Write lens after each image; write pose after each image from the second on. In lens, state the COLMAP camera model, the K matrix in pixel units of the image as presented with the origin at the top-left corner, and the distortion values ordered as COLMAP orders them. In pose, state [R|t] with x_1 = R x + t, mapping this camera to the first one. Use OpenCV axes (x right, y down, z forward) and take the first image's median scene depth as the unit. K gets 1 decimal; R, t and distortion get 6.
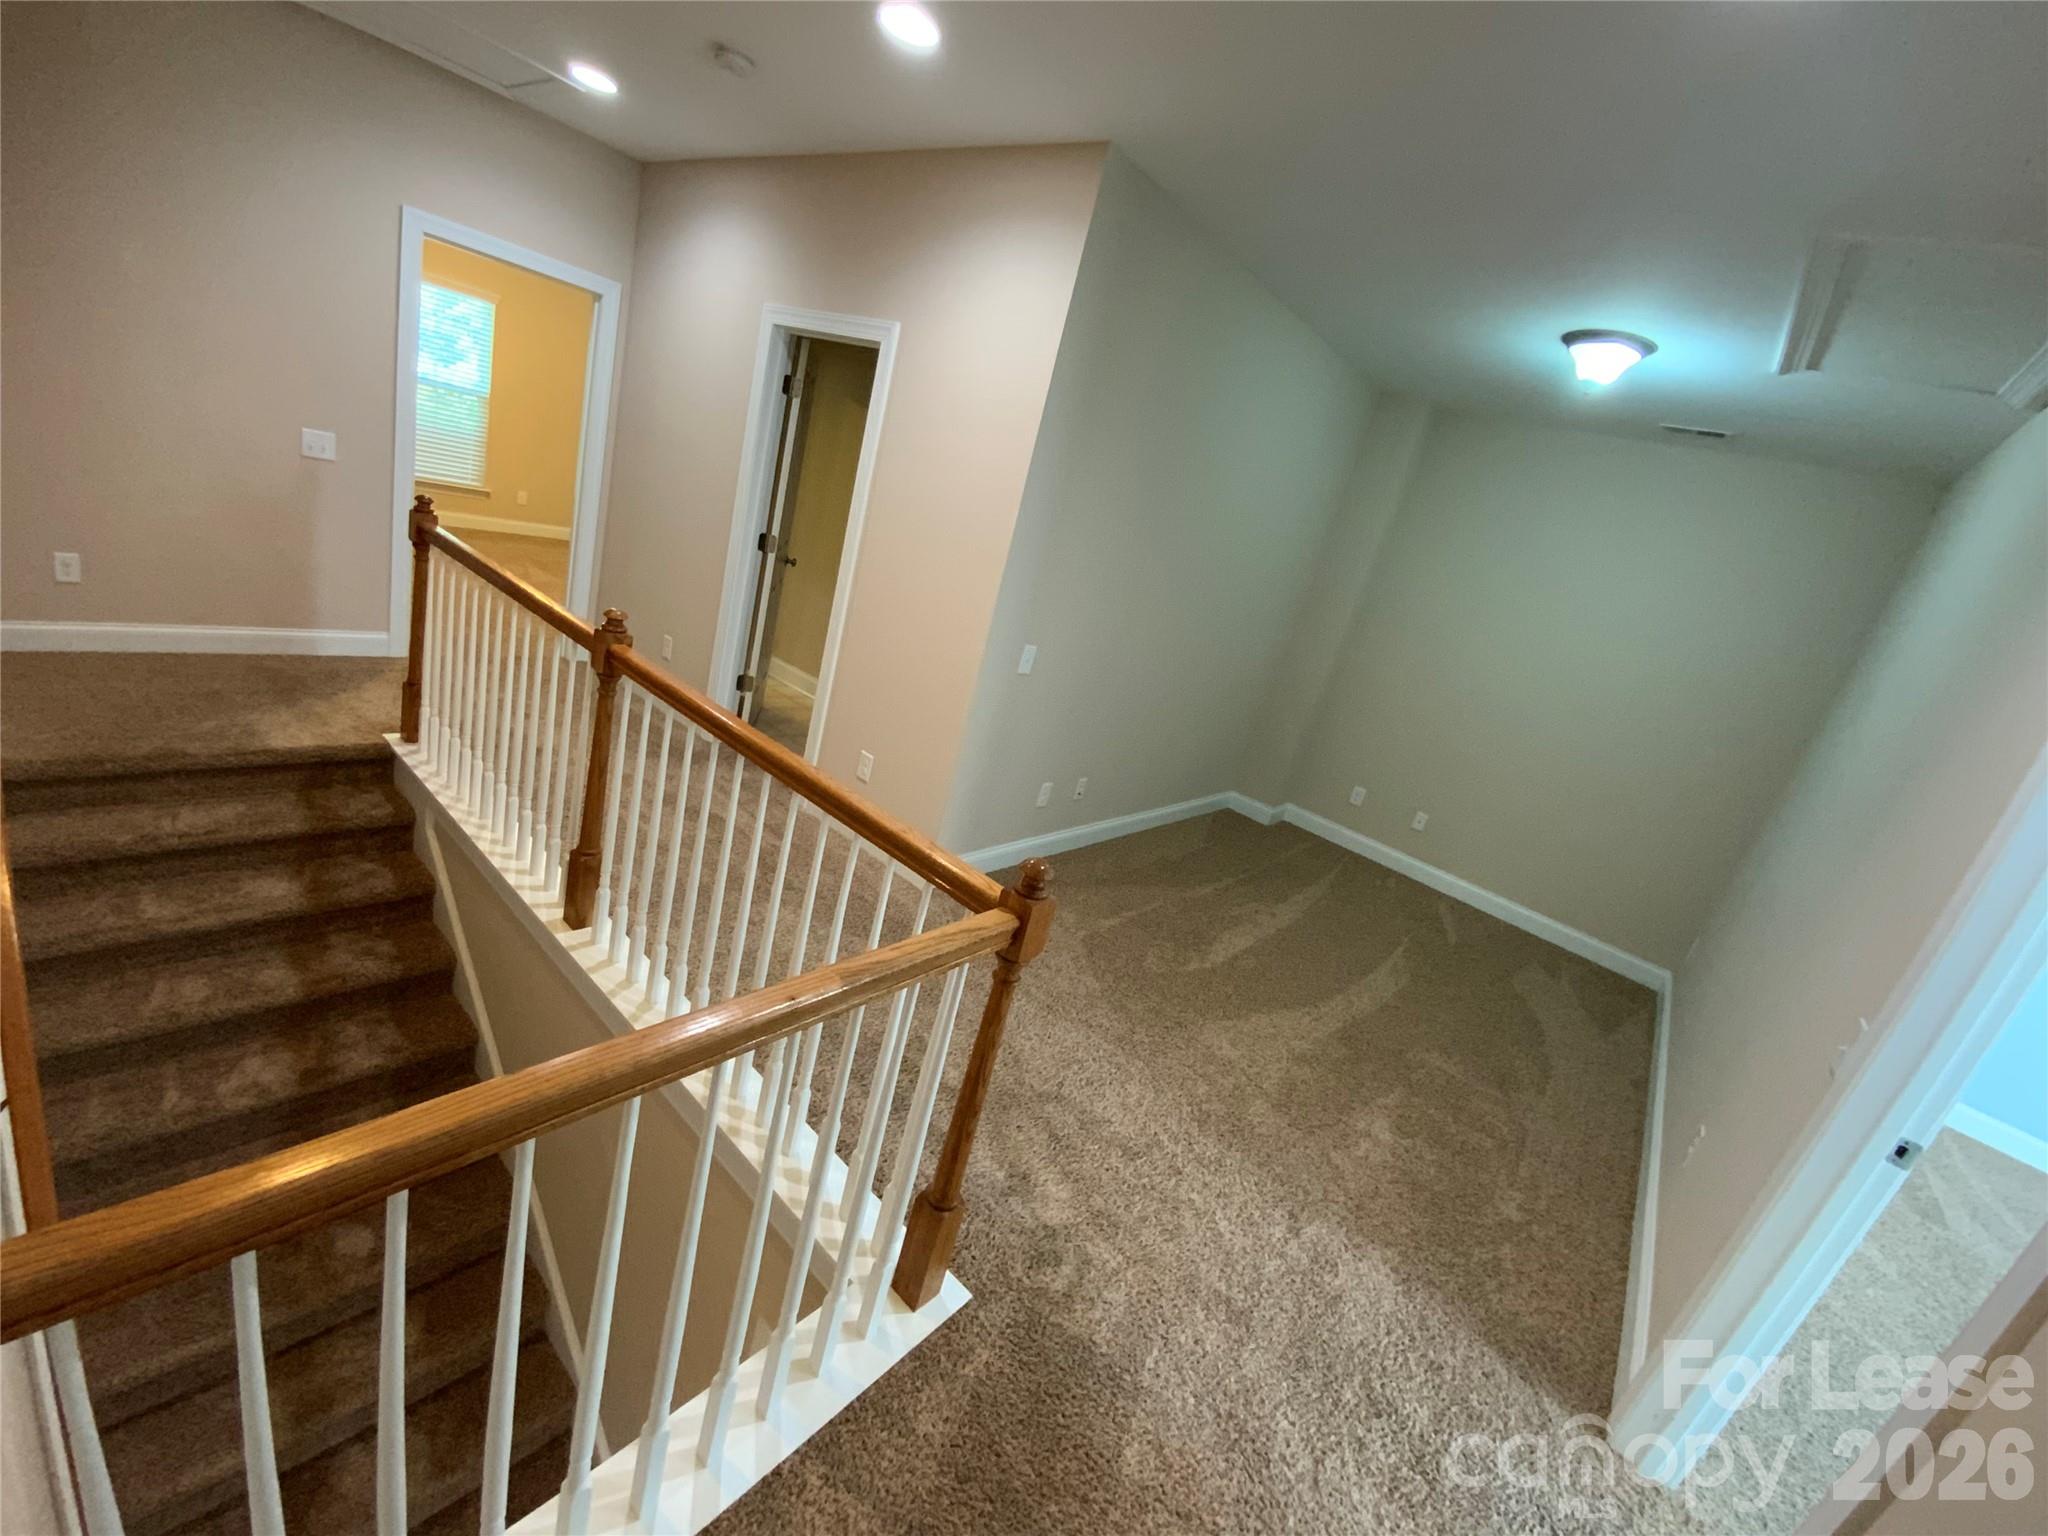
lens RADIAL K [[839.6, 0, 1013.5], [0, 839.6, 772.4], [0, 0, 1]] dist [0.000066, -0.000093]
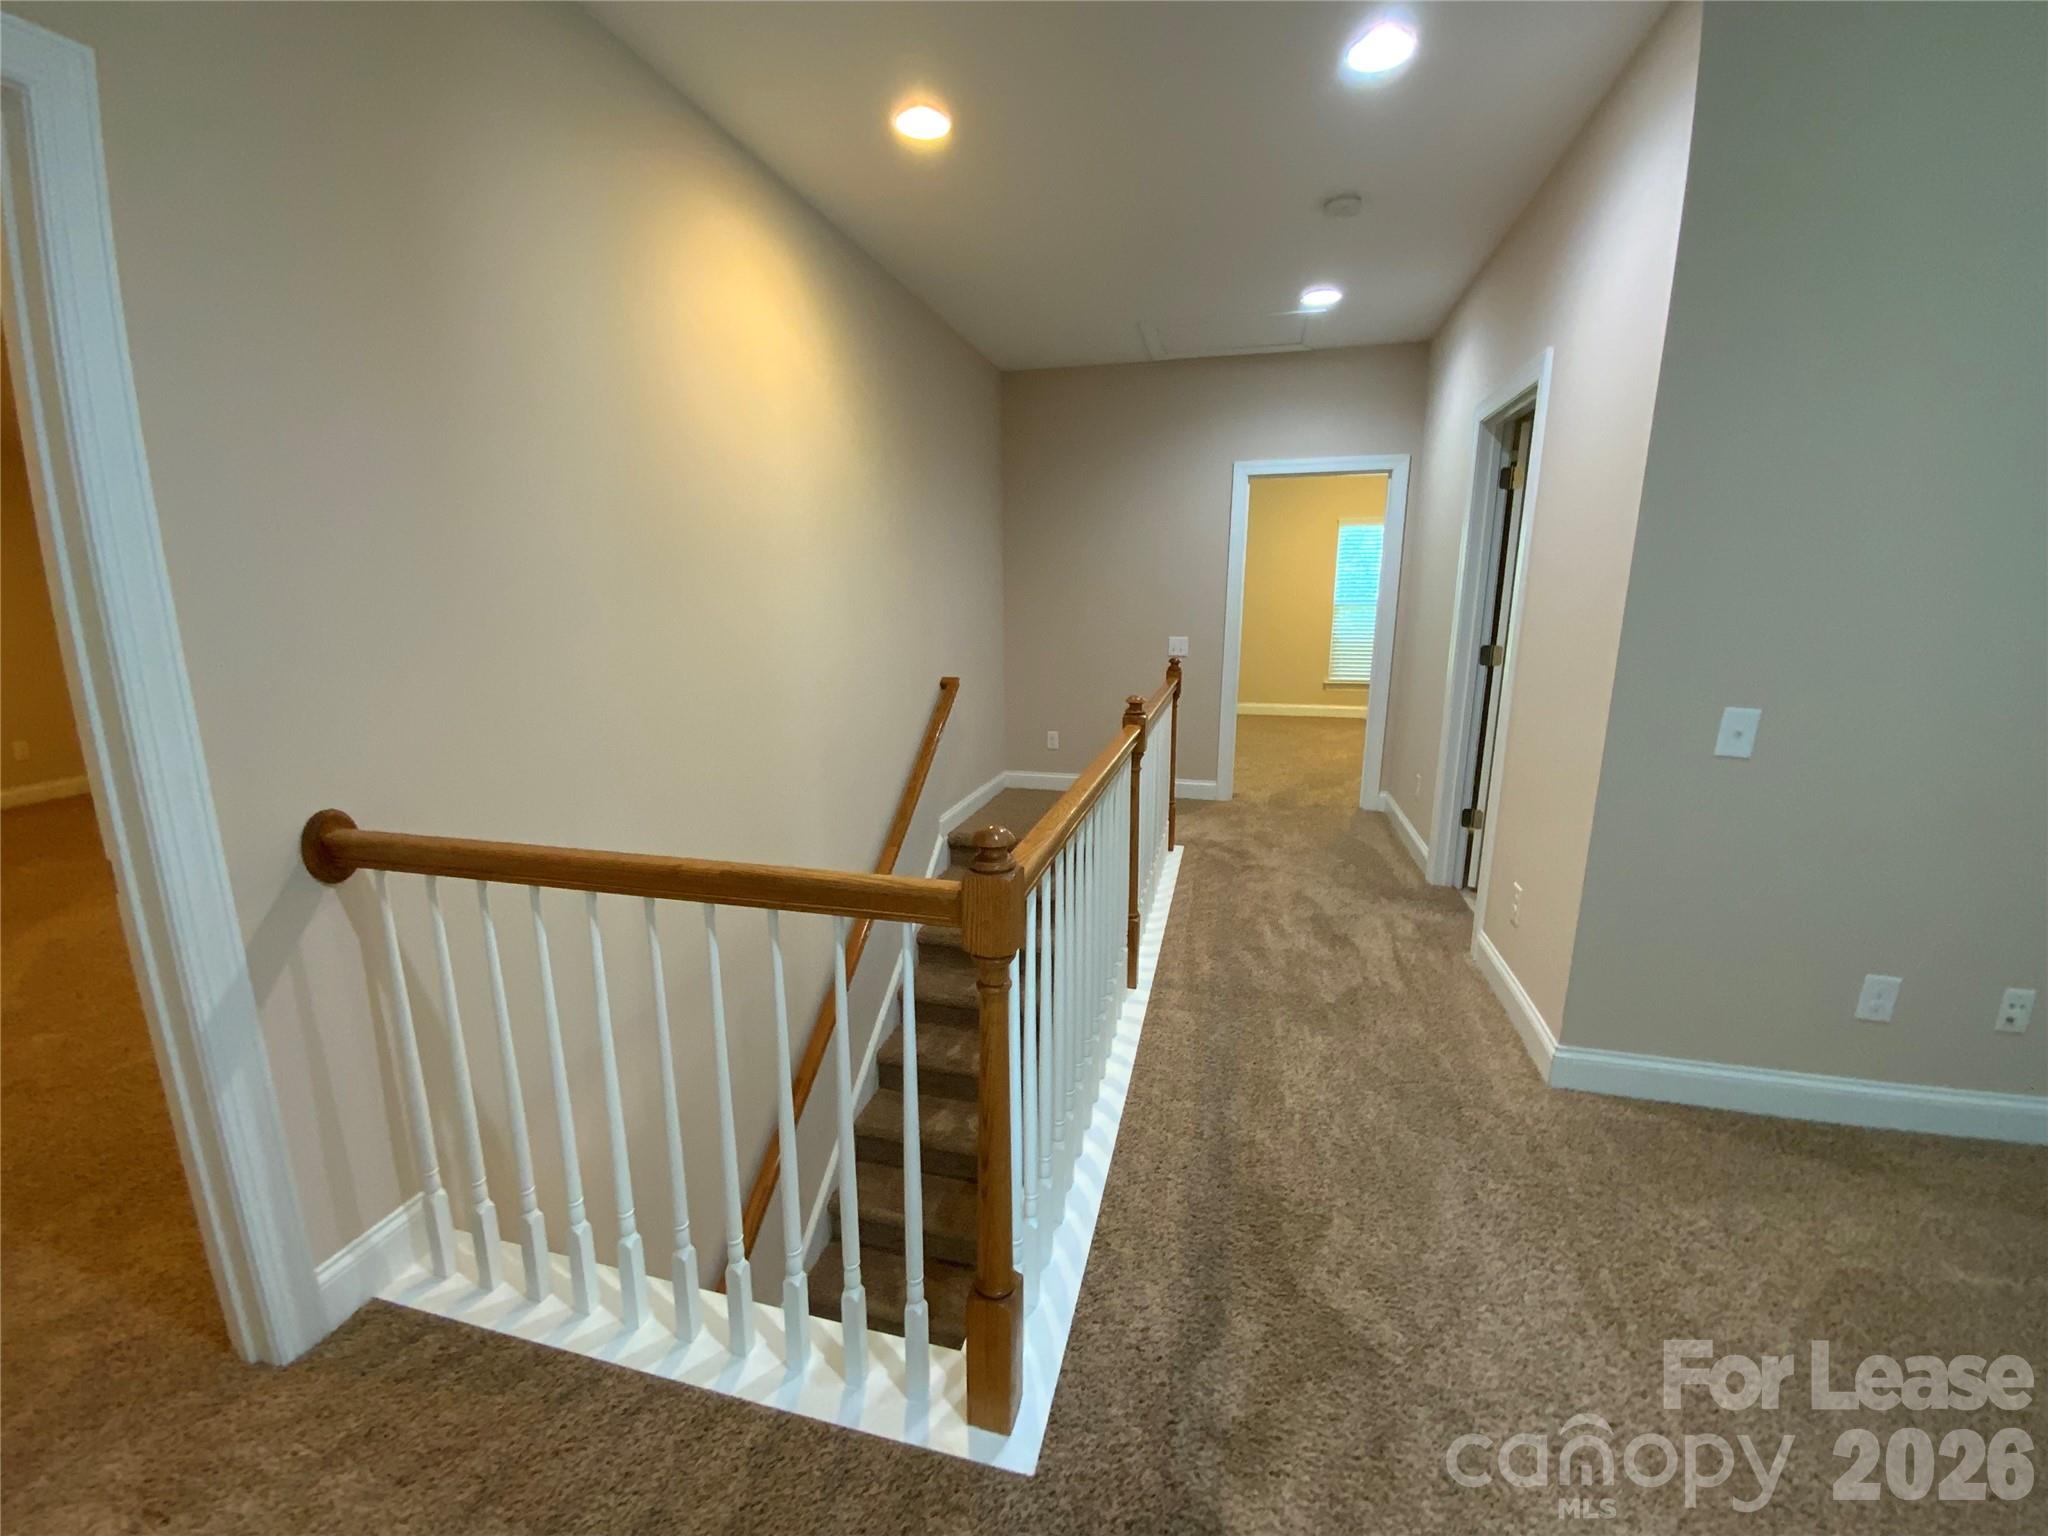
lens RADIAL K [[839.6, 0, 1013.5], [0, 839.6, 772.4], [0, 0, 1]] dist [0.000066, -0.000093]
pose [[0.415373, -0.062884, -0.907475, 0.346844], [-0.186828, 0.970443, -0.152763, 0.082861], [0.890259, 0.232995, 0.391348, 0.307174]]
